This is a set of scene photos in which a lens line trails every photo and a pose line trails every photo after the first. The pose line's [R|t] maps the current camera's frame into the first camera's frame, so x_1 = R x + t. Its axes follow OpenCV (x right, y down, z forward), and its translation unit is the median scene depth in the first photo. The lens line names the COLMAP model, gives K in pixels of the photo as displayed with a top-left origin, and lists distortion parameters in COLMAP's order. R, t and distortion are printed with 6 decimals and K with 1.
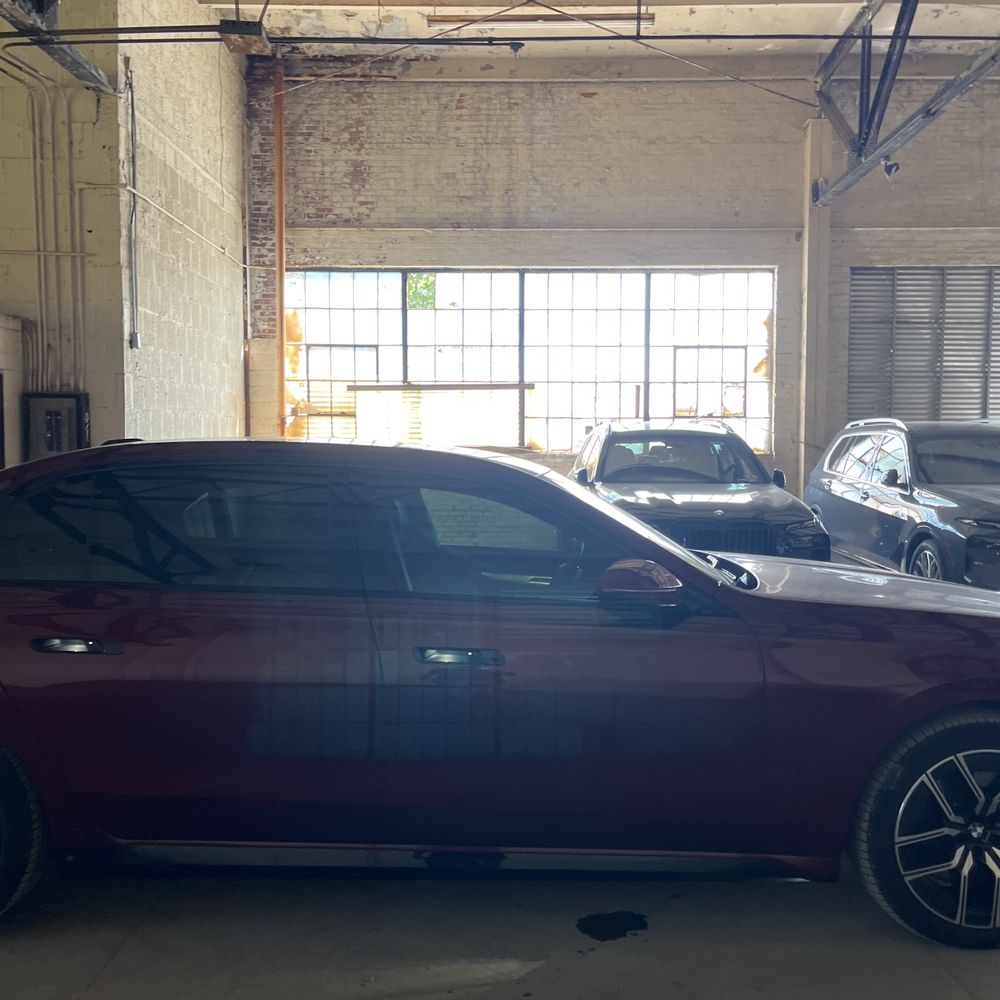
lens RADIAL K [[1008.6, 0, 503.8], [0, 1008.6, 516.1], [0, 0, 1]] dist [0.050737, -0.040053]
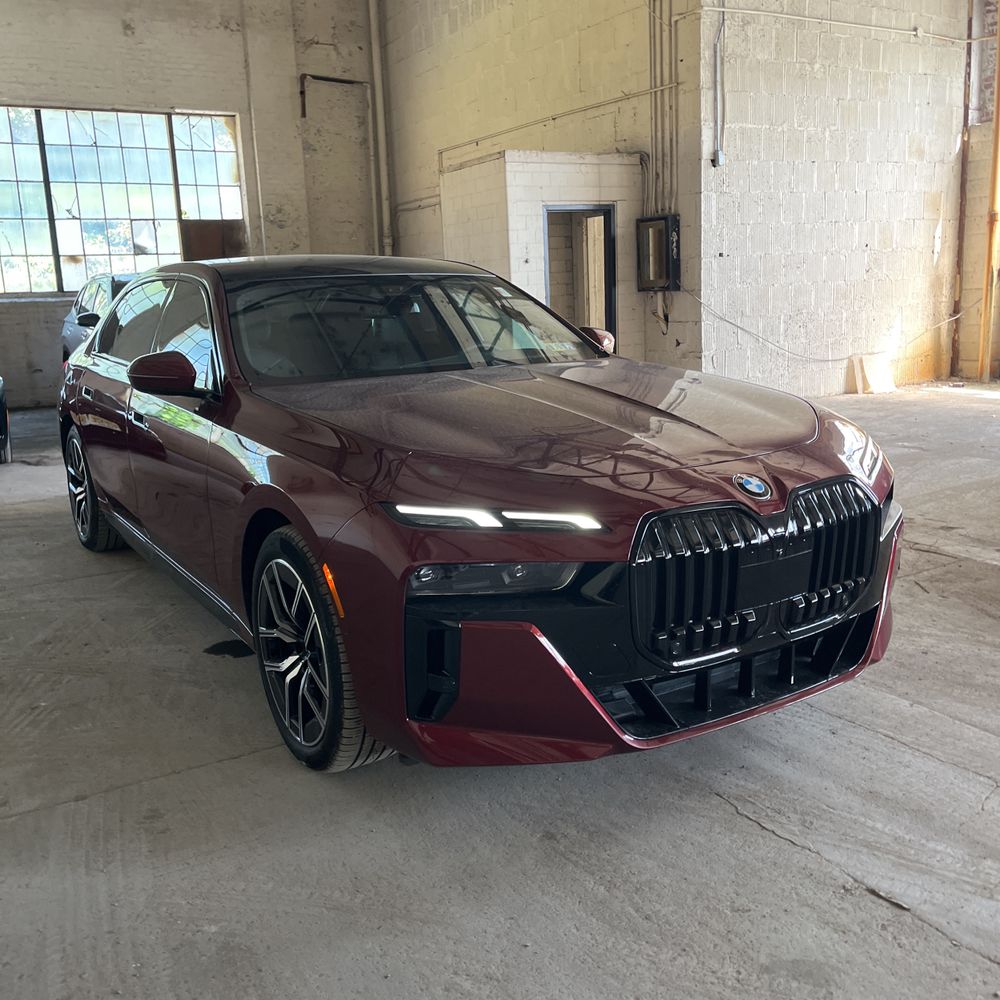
lens RADIAL K [[997.8, 0, 512.5], [0, 997.8, 495.3], [0, 0, 1]] dist [0.067153, -0.081443]
pose [[0.536149, 0.145058, -0.831567, 0.321677], [-0.009950, 0.986142, 0.165607, 0.002359], [0.844065, -0.080516, 0.530162, 0.162537]]
